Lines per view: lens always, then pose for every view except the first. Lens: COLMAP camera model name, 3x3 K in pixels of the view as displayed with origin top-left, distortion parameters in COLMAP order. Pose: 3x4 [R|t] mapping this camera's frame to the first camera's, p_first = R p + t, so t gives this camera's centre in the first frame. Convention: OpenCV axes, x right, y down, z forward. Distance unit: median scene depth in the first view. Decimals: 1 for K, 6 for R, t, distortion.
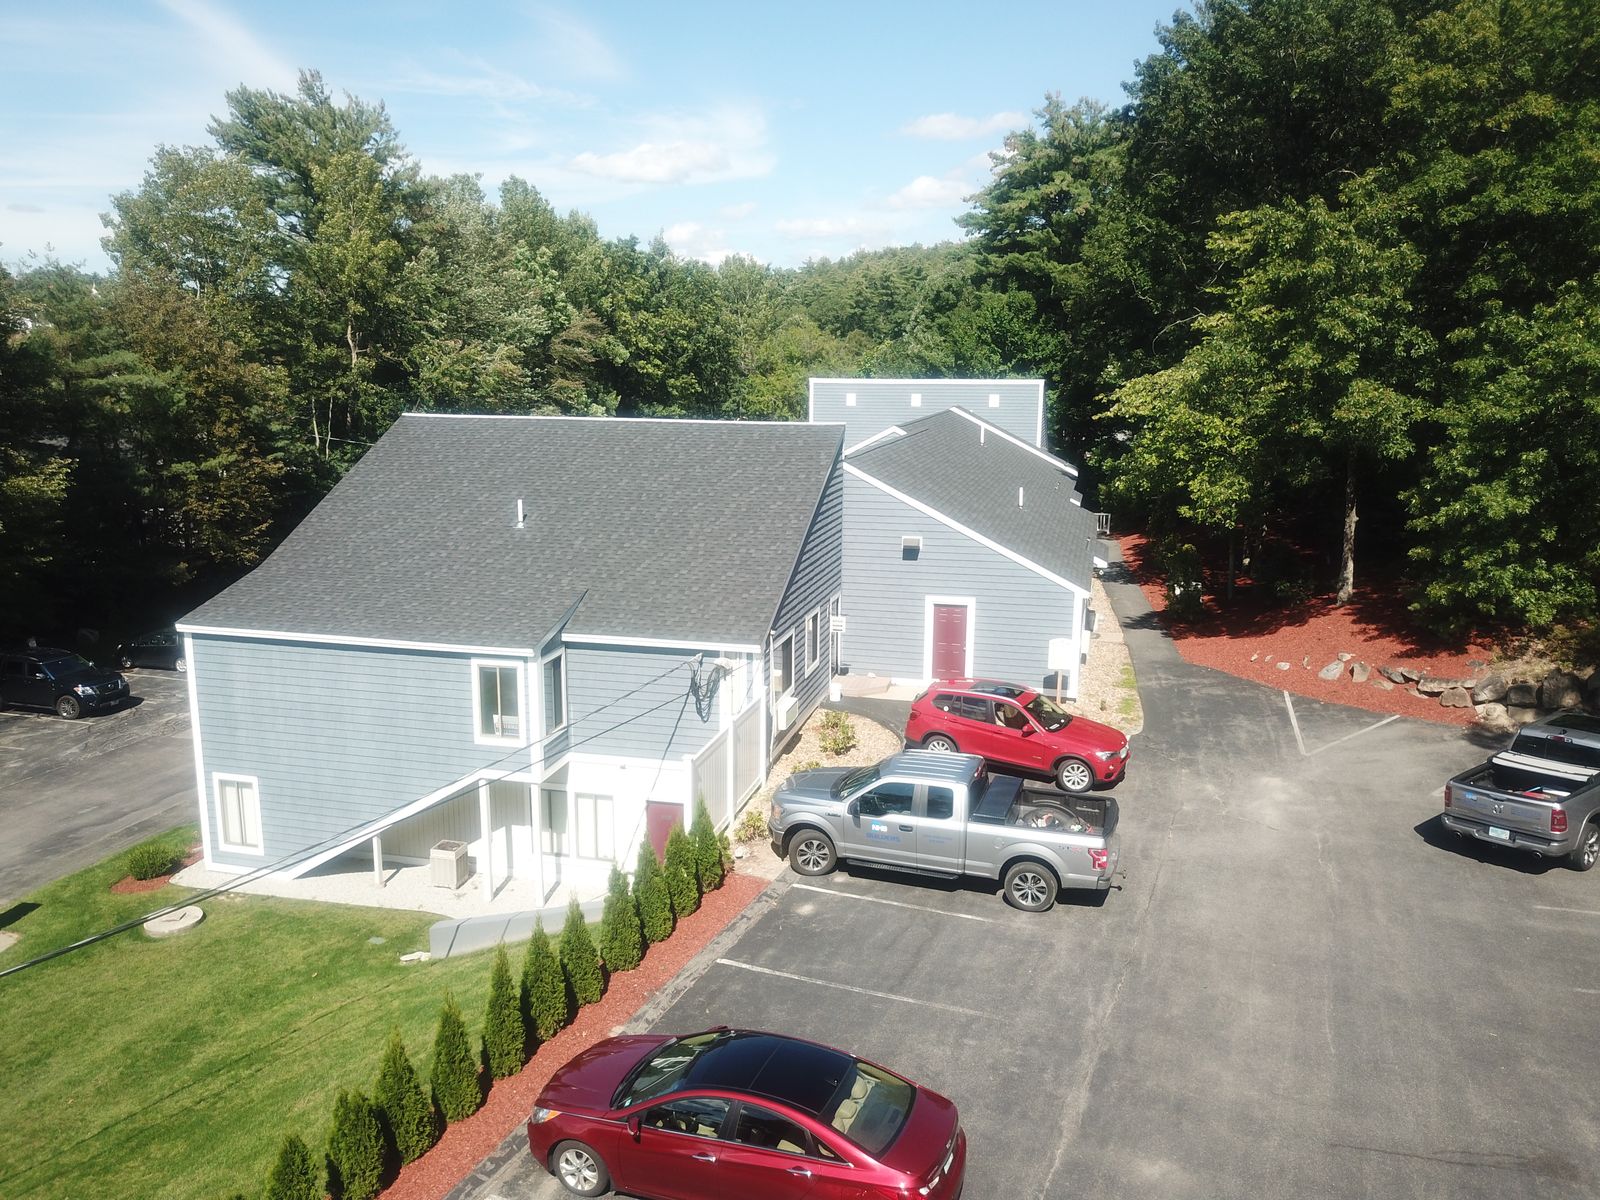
lens RADIAL K [[1232.4, 0, 797.9], [0, 1232.4, 600.4], [0, 0, 1]] dist [0.002166, -0.010730]
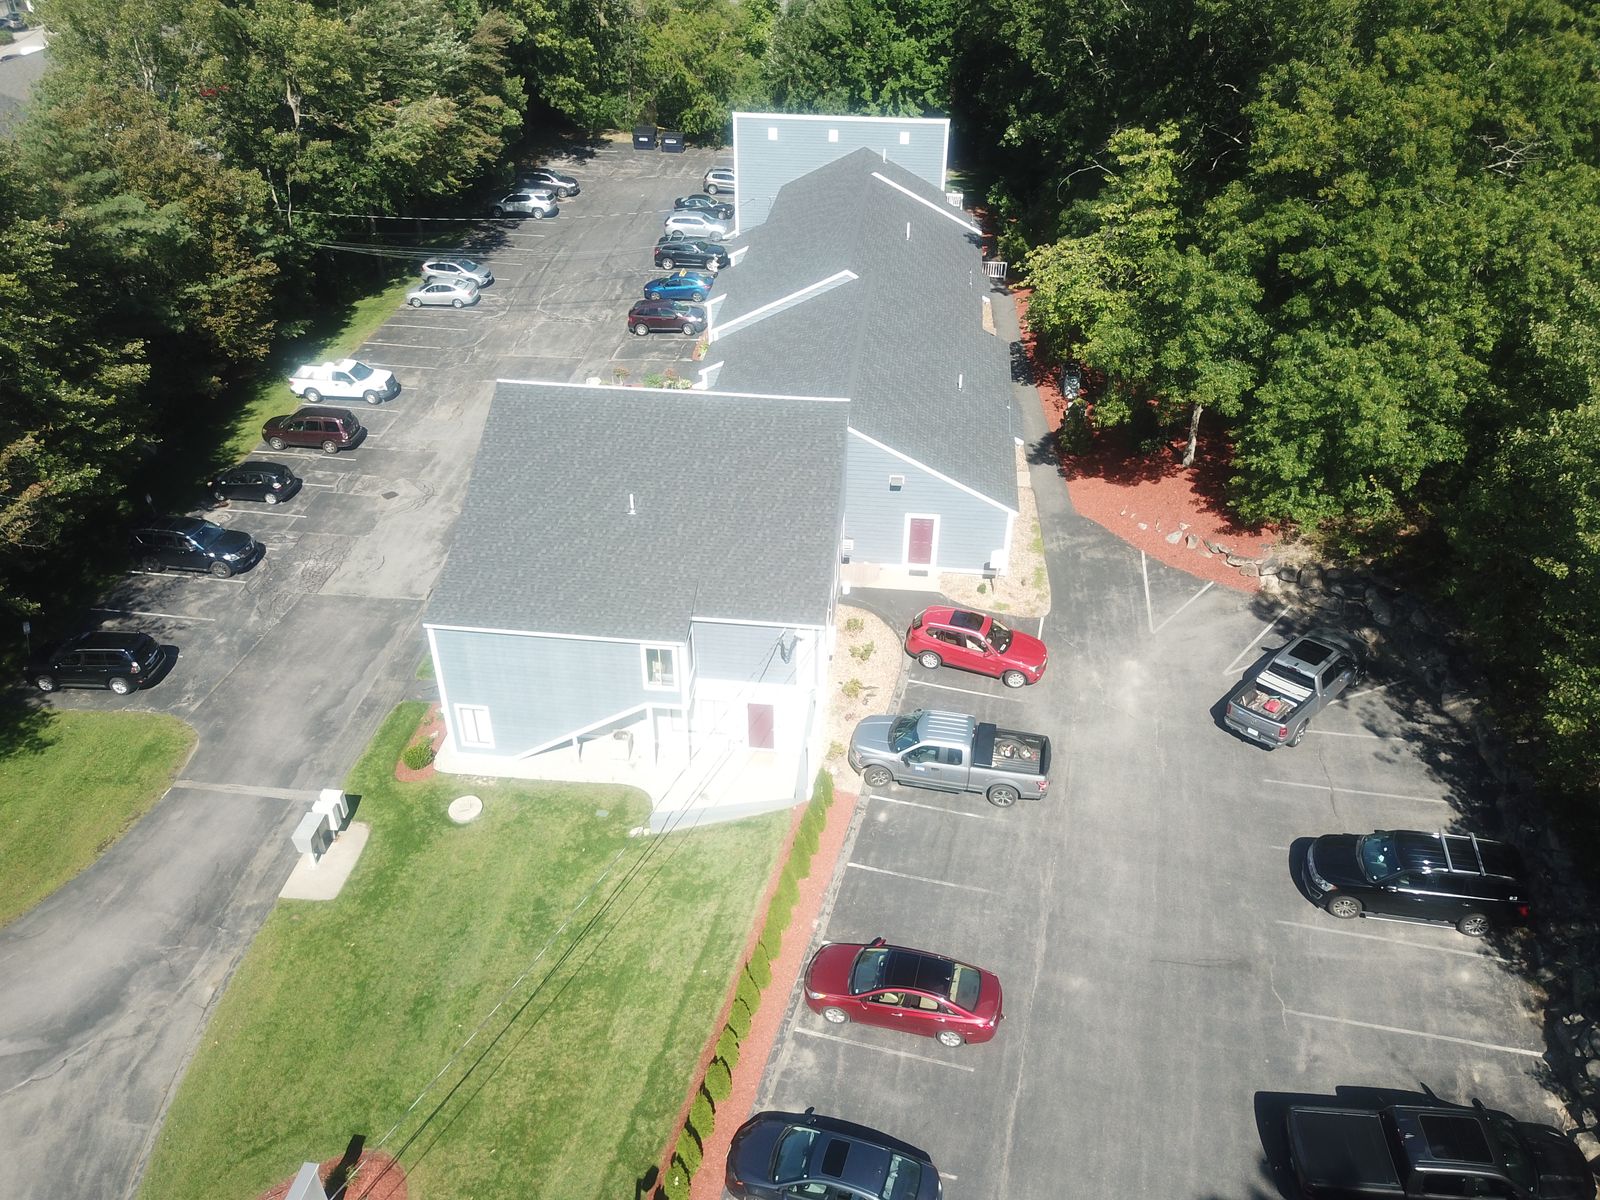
lens RADIAL K [[1232.4, 0, 802.0], [0, 1232.4, 598.7], [0, 0, 1]] dist [0.002166, -0.010730]
pose [[0.991137, -0.075537, 0.109282, -0.225975], [0.026640, 0.918914, 0.393557, -0.603919], [-0.130149, -0.387158, 0.912781, -0.409886]]
